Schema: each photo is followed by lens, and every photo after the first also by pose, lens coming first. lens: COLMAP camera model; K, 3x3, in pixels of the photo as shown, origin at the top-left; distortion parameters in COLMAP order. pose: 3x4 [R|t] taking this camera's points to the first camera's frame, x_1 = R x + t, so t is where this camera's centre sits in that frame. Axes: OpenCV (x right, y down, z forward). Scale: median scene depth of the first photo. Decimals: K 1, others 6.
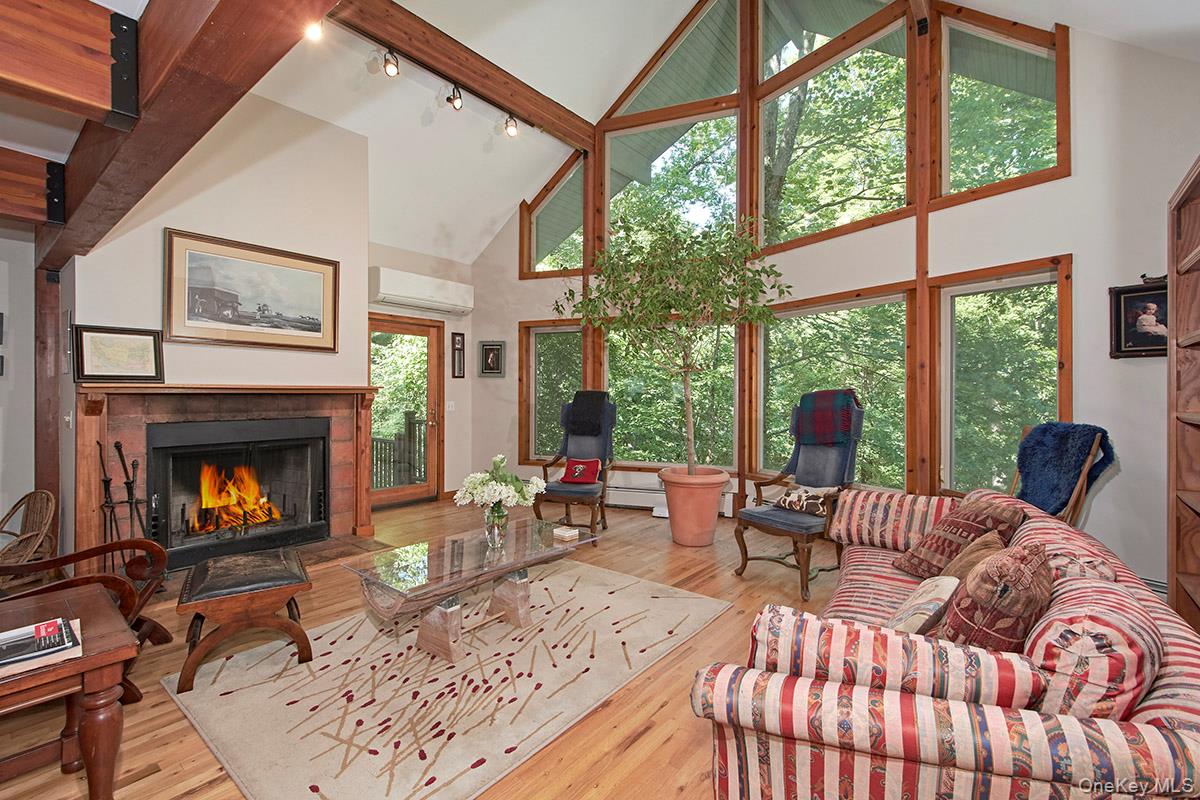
lens RADIAL K [[535.2, 0, 593.0], [0, 535.2, 391.2], [0, 0, 1]] dist [0.001216, -0.000402]
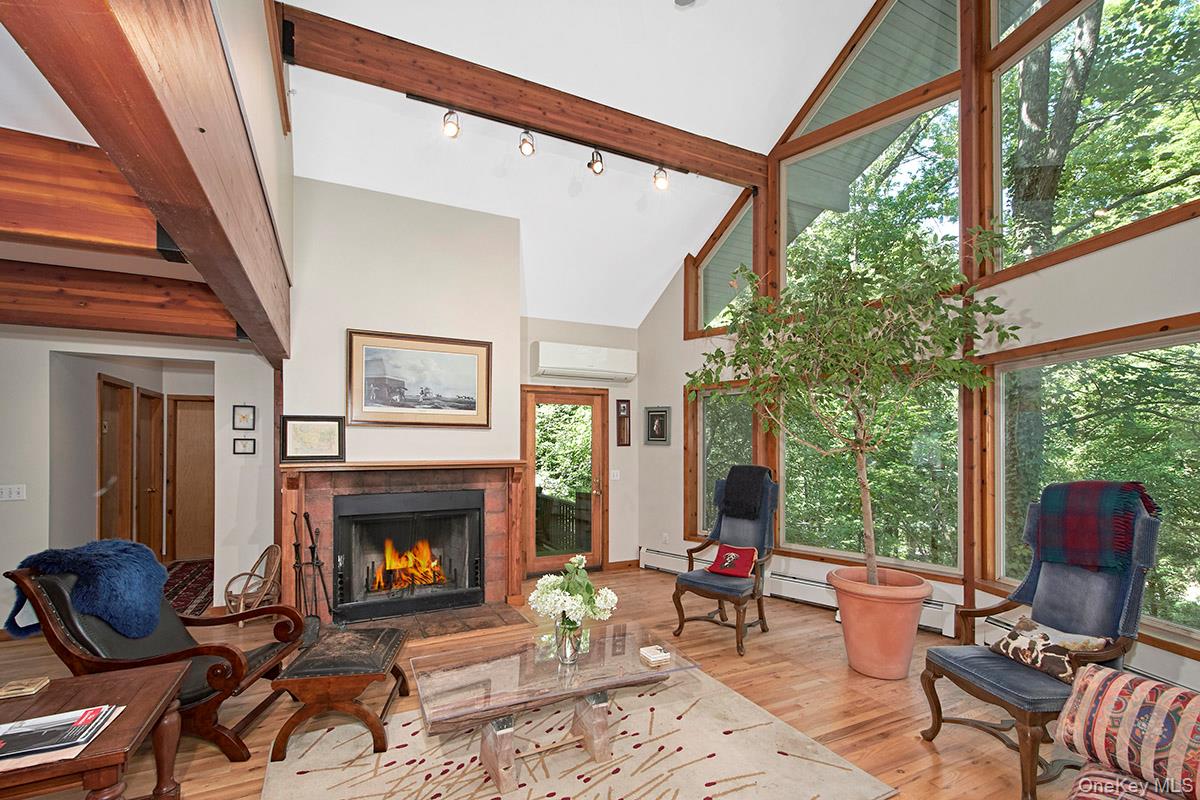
lens RADIAL K [[529.1, 0, 586.2], [0, 529.1, 437.7], [0, 0, 1]] dist [0.012323, -0.007680]
pose [[0.905745, -0.006701, -0.423770, 0.136849], [0.002743, 0.999947, -0.009949, -0.043470], [0.423814, 0.007849, 0.905715, 0.138083]]
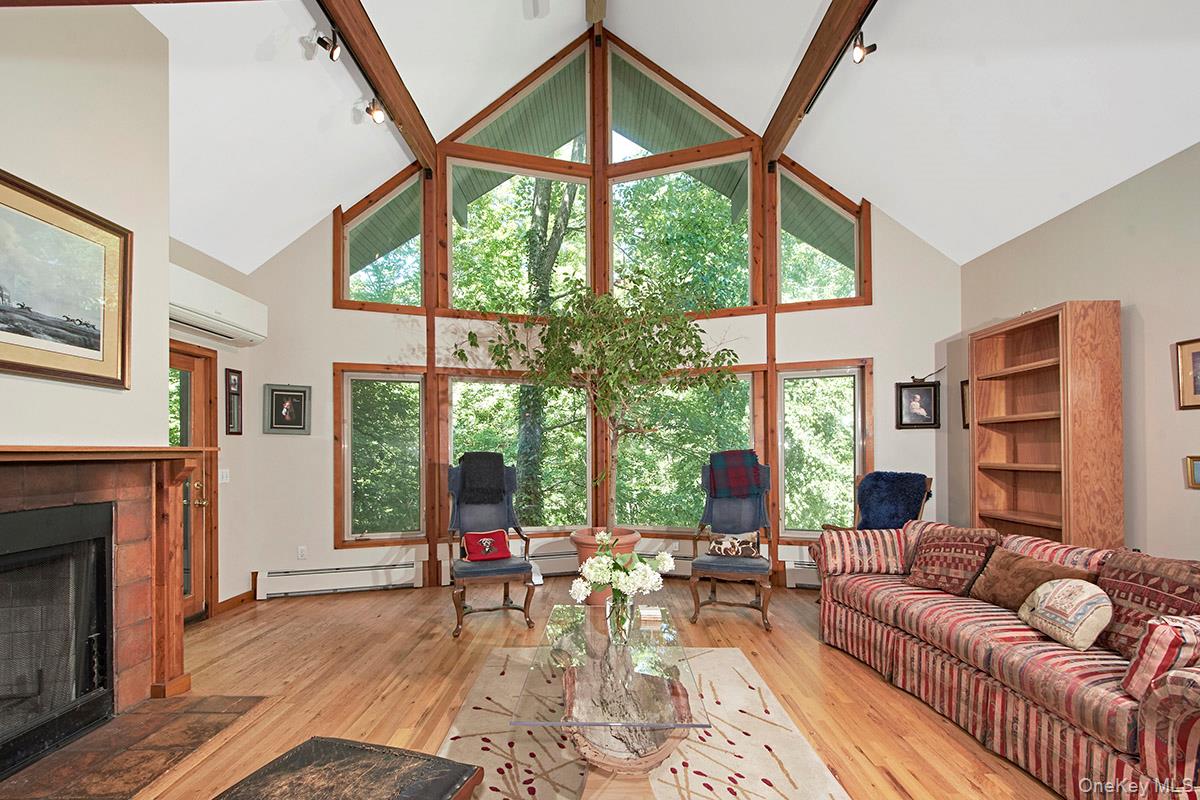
lens RADIAL K [[527.6, 0, 600.2], [0, 527.6, 447.0], [0, 0, 1]] dist [0.000775, -0.000322]
pose [[0.778937, -0.000759, 0.627101, -0.445051], [0.004961, 0.999975, -0.004951, -0.004275], [-0.627082, 0.006967, 0.778922, 0.244823]]
